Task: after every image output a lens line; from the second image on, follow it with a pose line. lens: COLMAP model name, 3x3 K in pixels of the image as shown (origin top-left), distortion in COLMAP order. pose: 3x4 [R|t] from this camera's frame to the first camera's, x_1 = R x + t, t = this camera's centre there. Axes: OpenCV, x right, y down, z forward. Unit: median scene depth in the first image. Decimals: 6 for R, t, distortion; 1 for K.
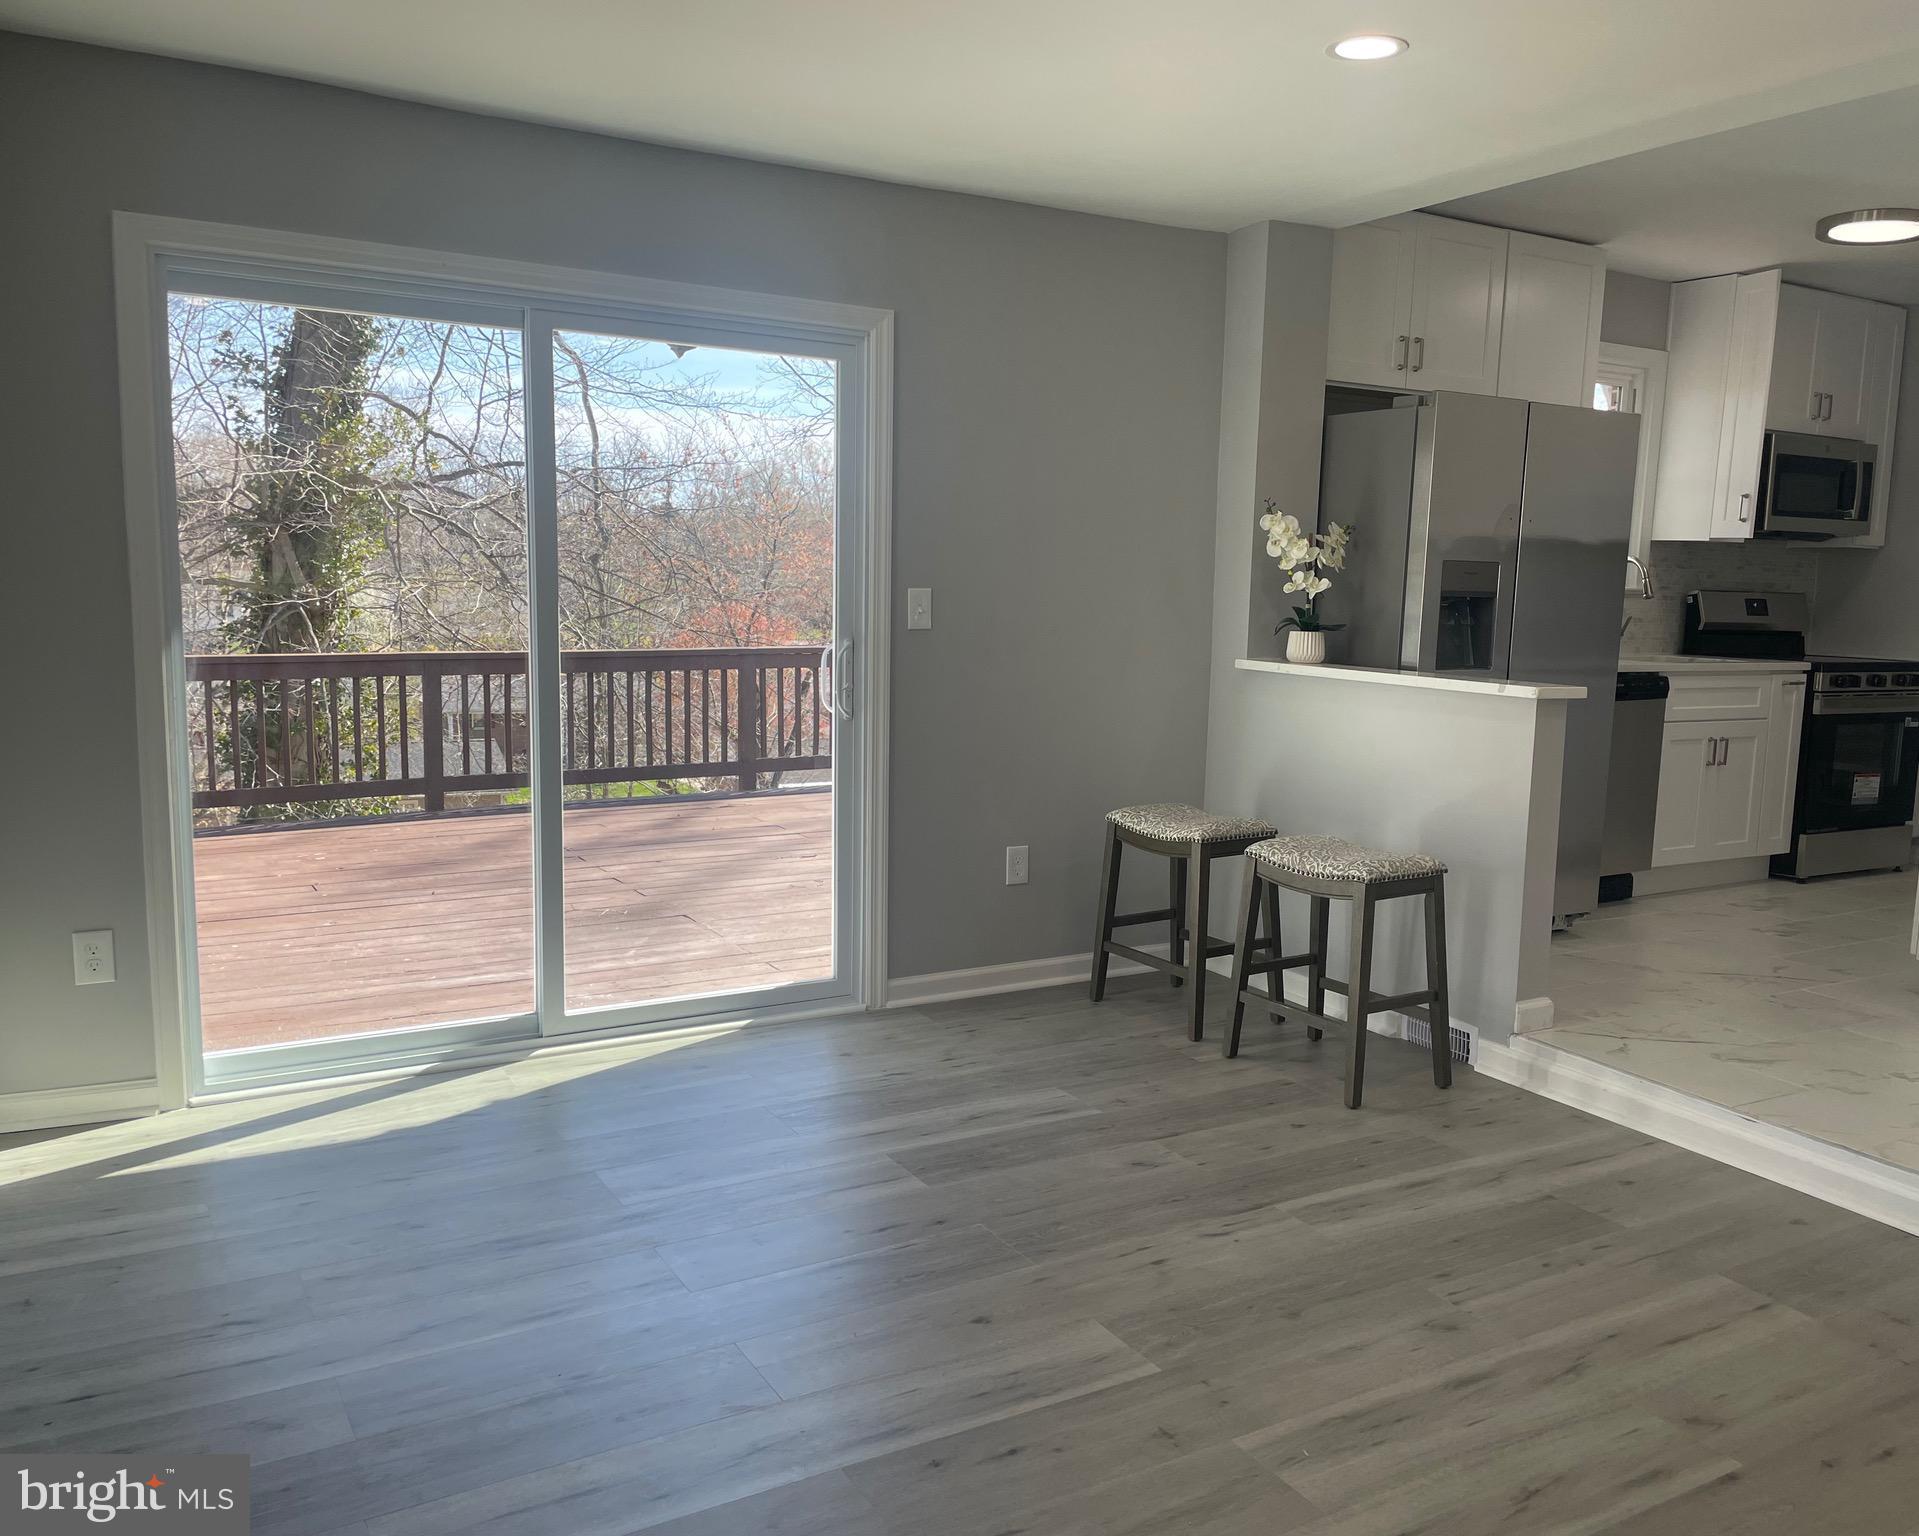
lens RADIAL K [[1556.6, 0, 1026.1], [0, 1556.6, 782.0], [0, 0, 1]] dist [0.078523, -0.141308]
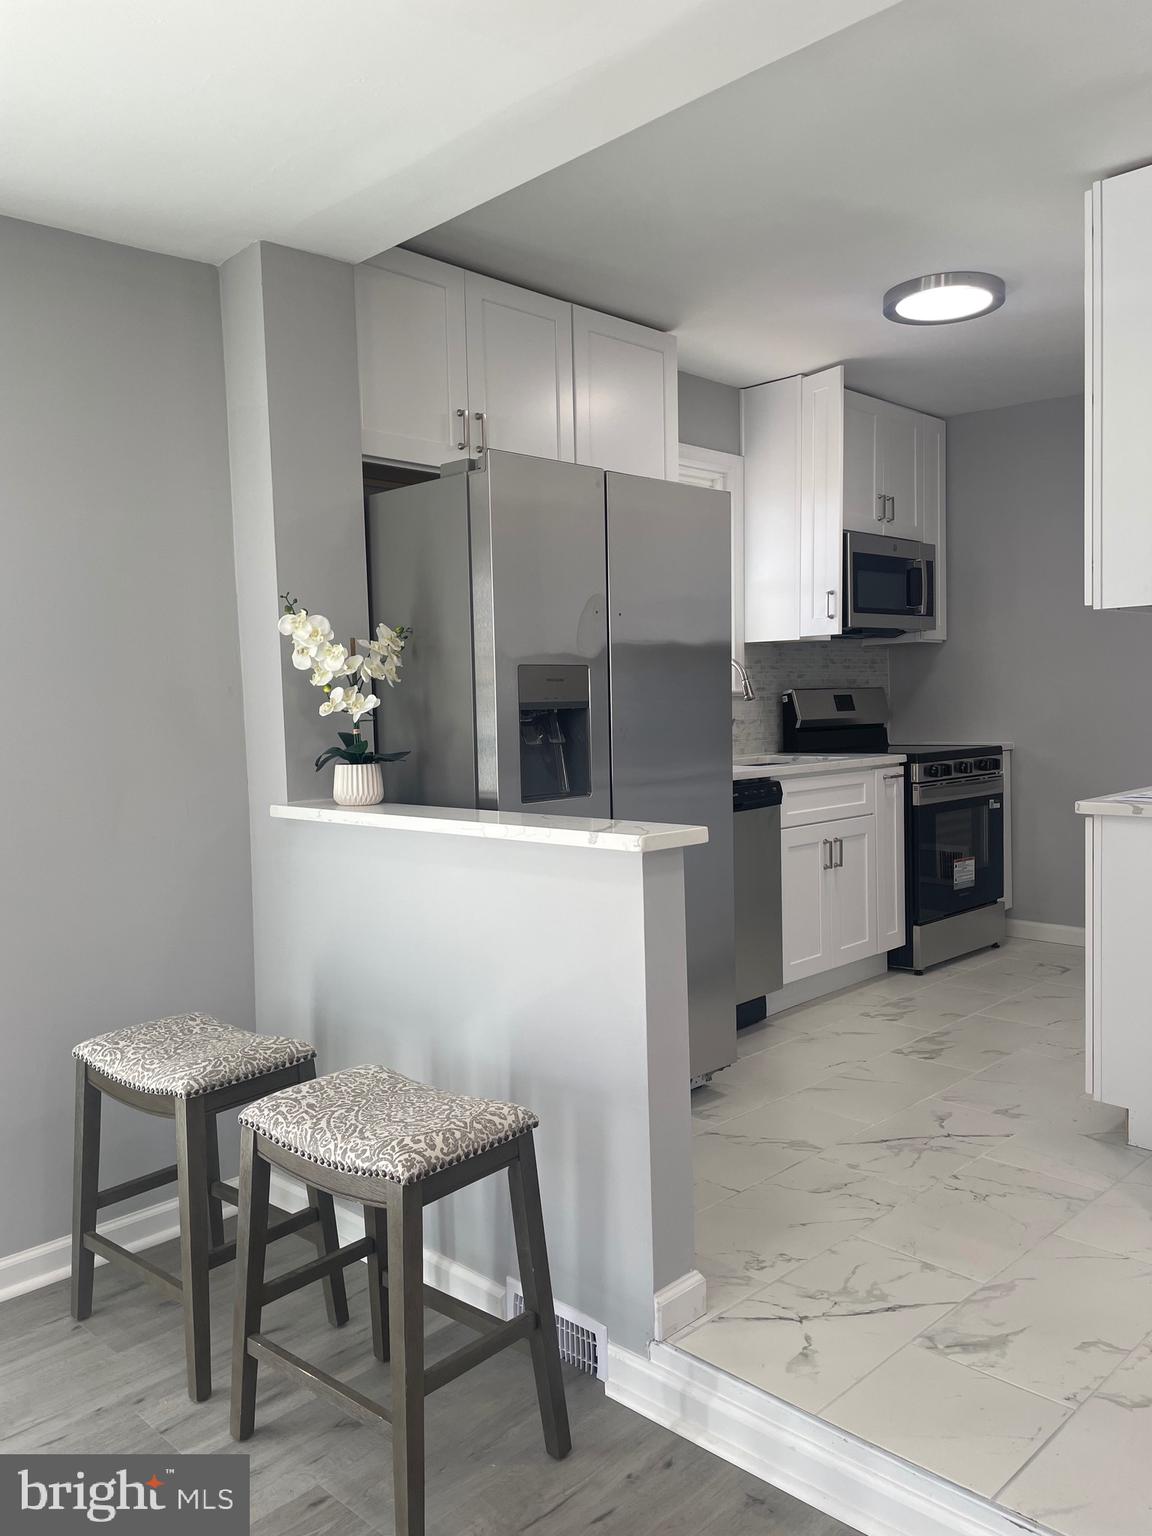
lens RADIAL K [[1148.7, 0, 576.0], [0, 1148.7, 768.0], [0, 0, 1]] dist [0.002635, -0.082823]
pose [[0.968236, -0.068858, 0.240370, 0.134792], [0.086240, 0.994309, -0.062547, -0.045453], [-0.234695, 0.081289, 0.968664, 0.389117]]
